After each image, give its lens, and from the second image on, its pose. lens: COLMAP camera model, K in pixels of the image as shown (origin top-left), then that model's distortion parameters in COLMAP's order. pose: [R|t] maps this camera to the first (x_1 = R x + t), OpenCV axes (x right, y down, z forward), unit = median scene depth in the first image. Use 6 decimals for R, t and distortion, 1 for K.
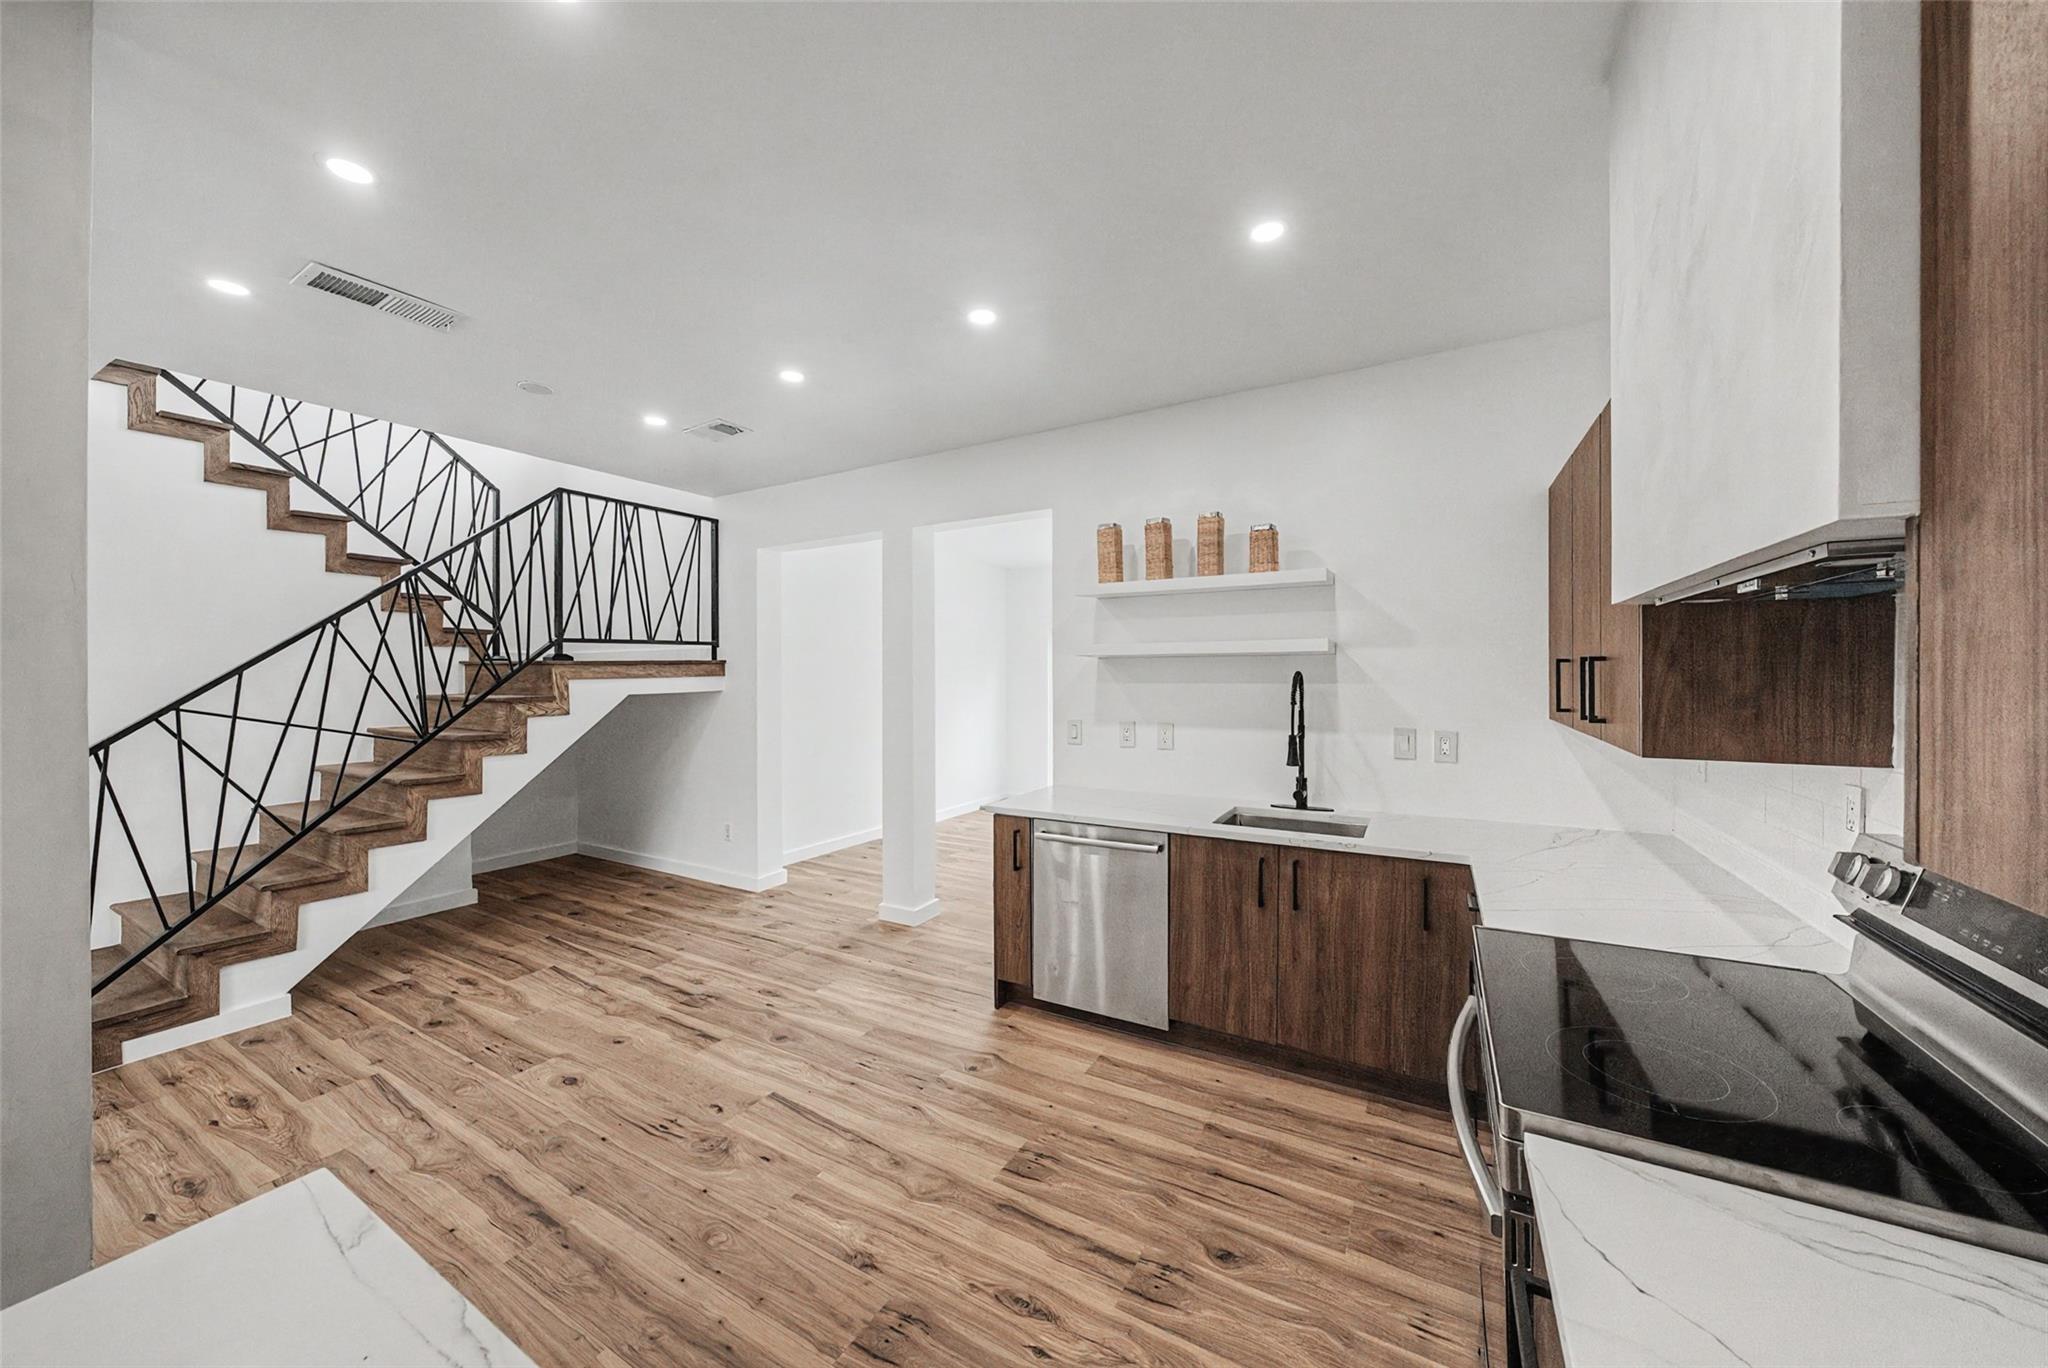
lens RADIAL K [[715.7, 0, 1007.1], [0, 715.7, 668.5], [0, 0, 1]] dist [-0.005515, 0.000613]
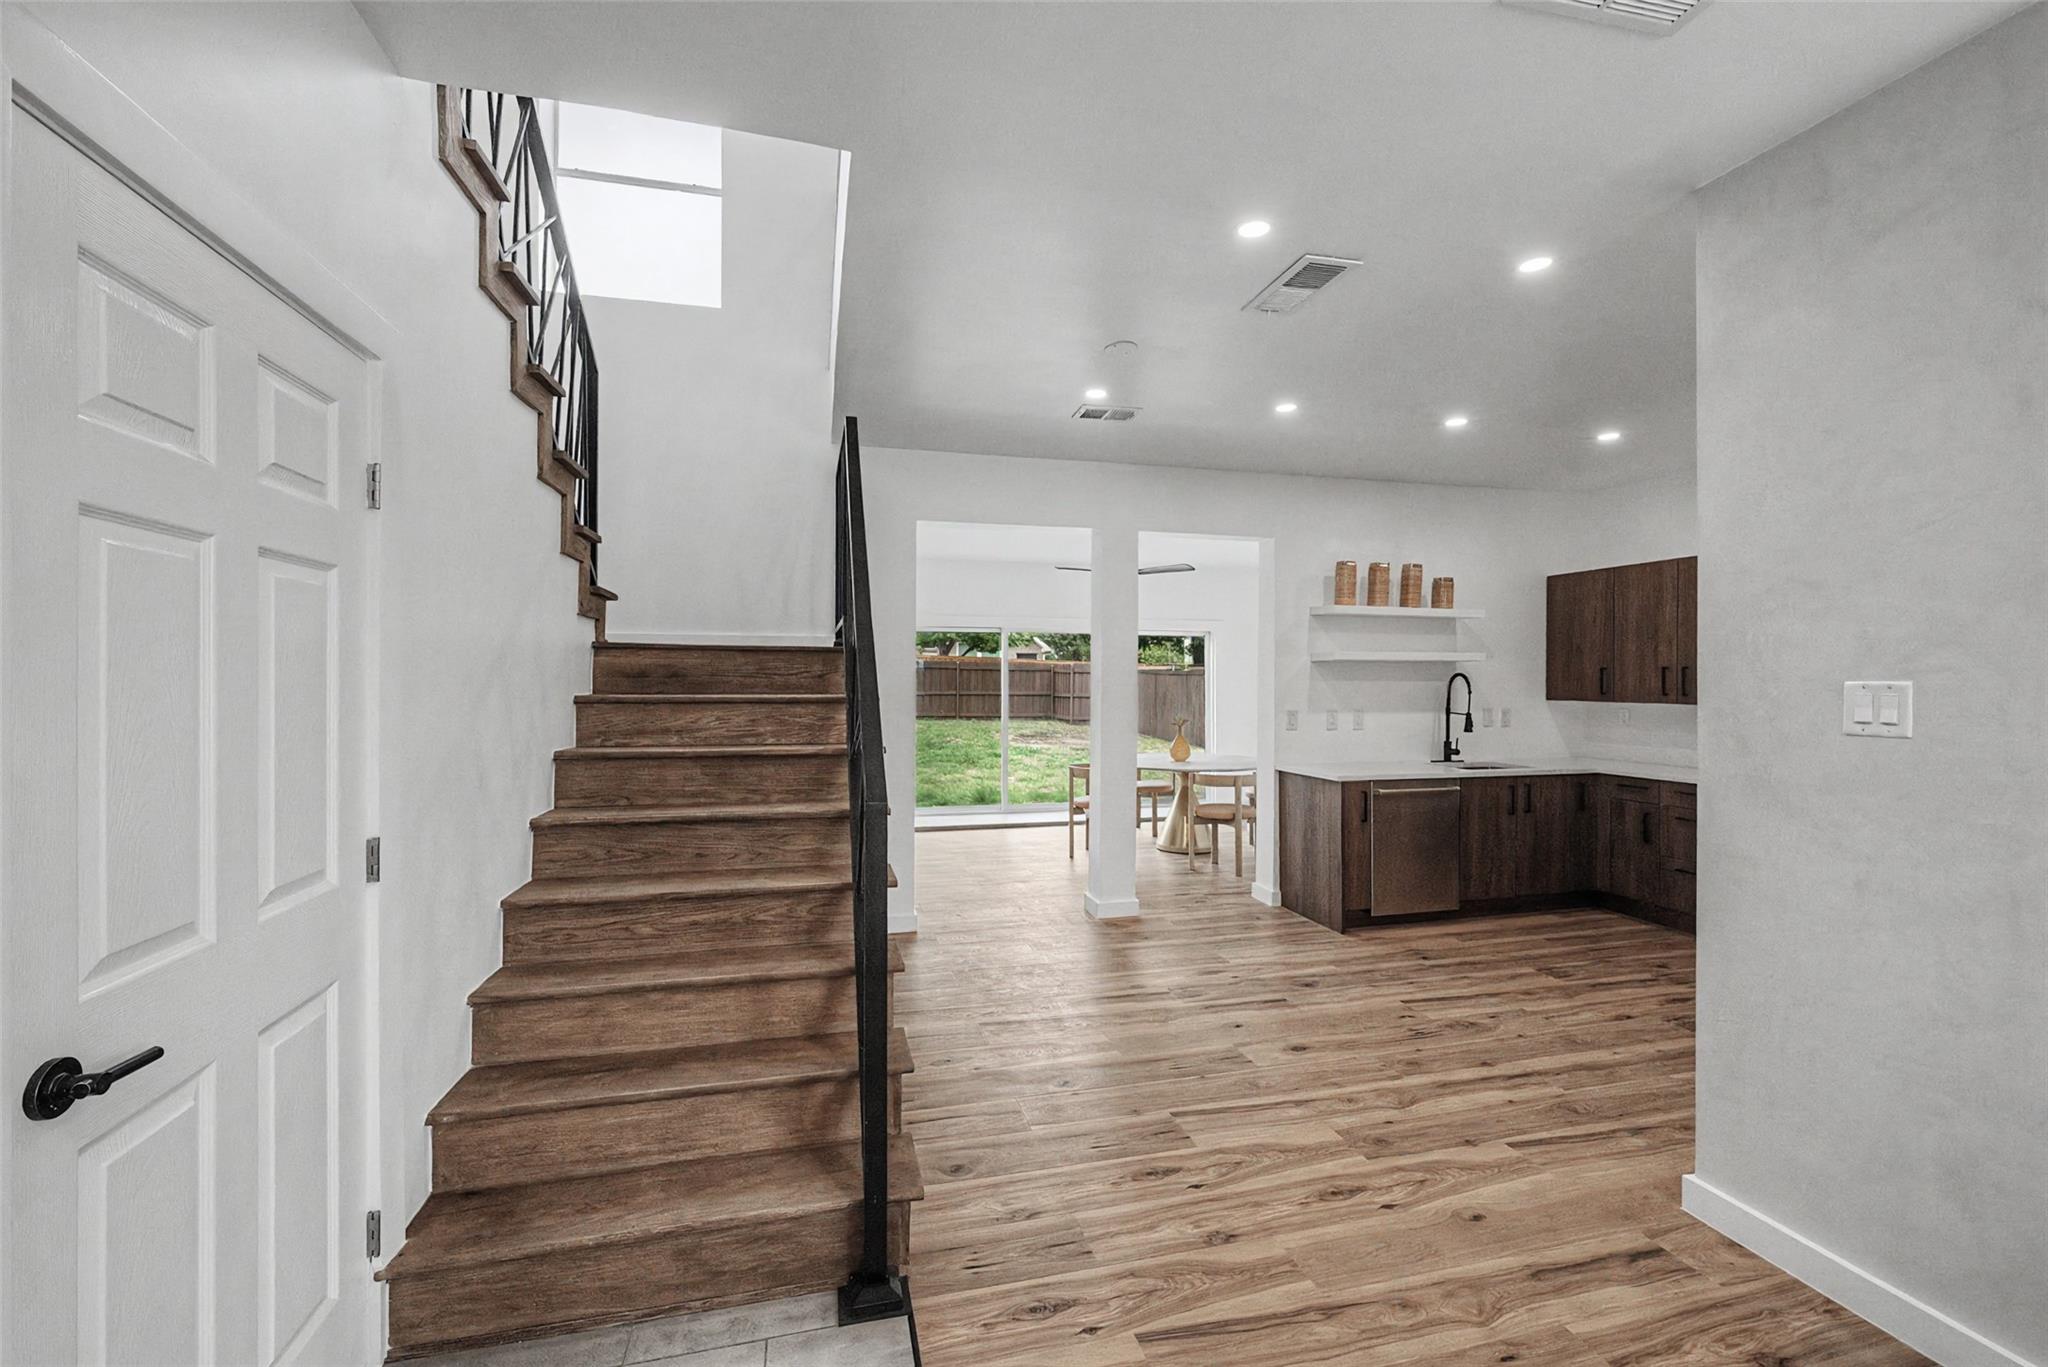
lens RADIAL K [[885.7, 0, 966.6], [0, 885.7, 678.8], [0, 0, 1]] dist [0.003532, -0.000258]
pose [[0.714445, 0.007580, 0.699651, -1.743890], [-0.009744, 0.999952, -0.000883, 0.029602], [-0.699624, -0.006187, 0.714484, 0.369981]]
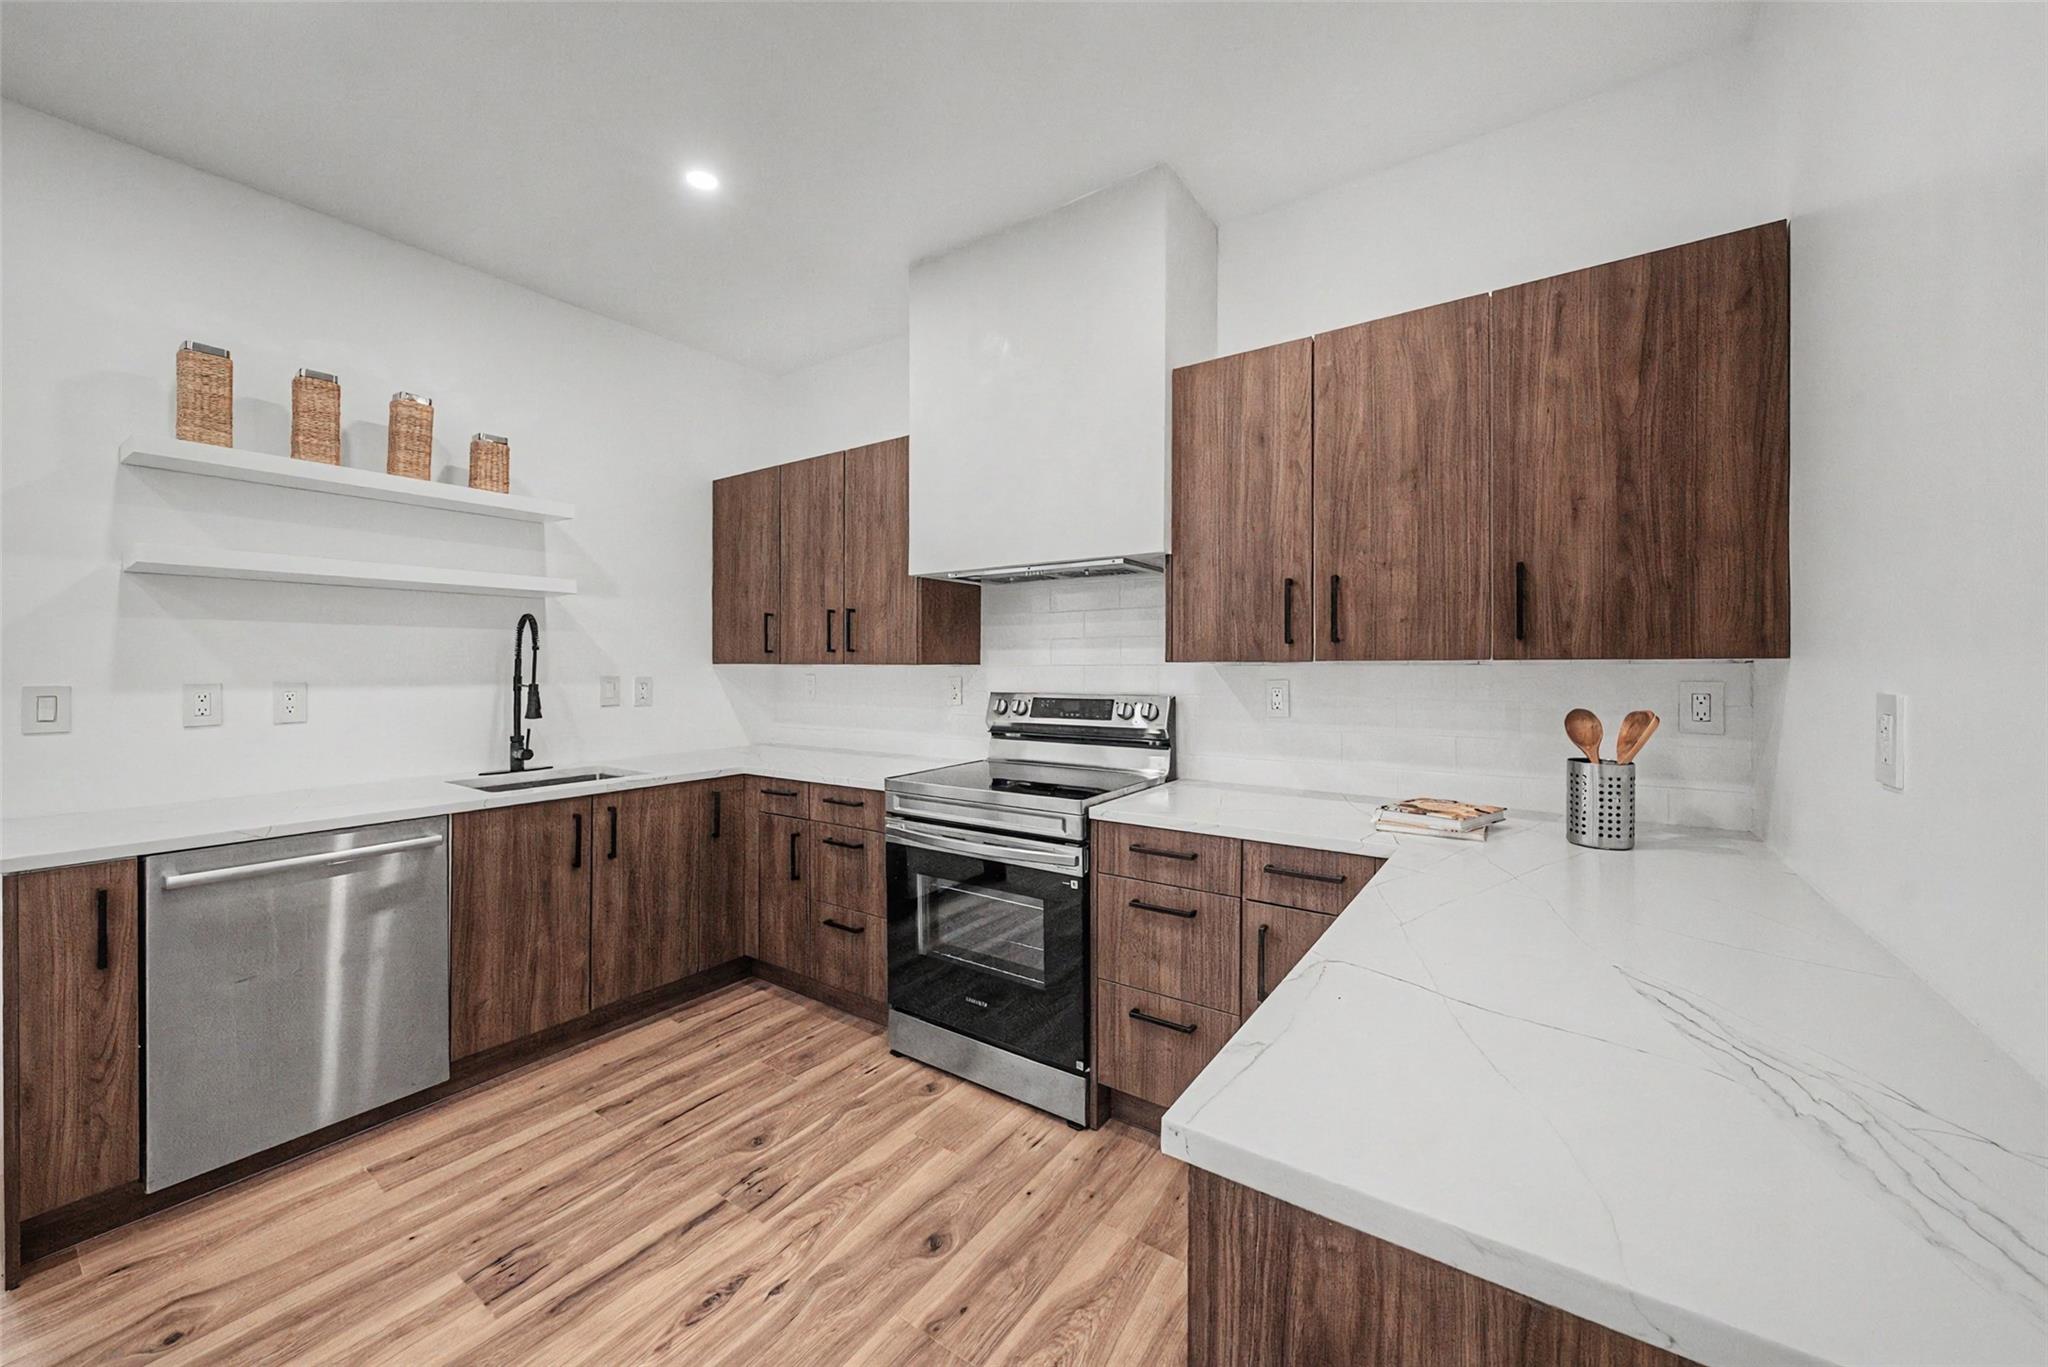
lens RADIAL K [[787.5, 0, 1031.8], [0, 787.5, 667.8], [0, 0, 1]] dist [-0.006664, 0.001235]
pose [[0.058809, 0.001633, 0.998268, -0.528759], [-0.004961, 0.999987, -0.001344, 0.070272], [-0.998257, -0.004873, 0.058816, 0.326008]]
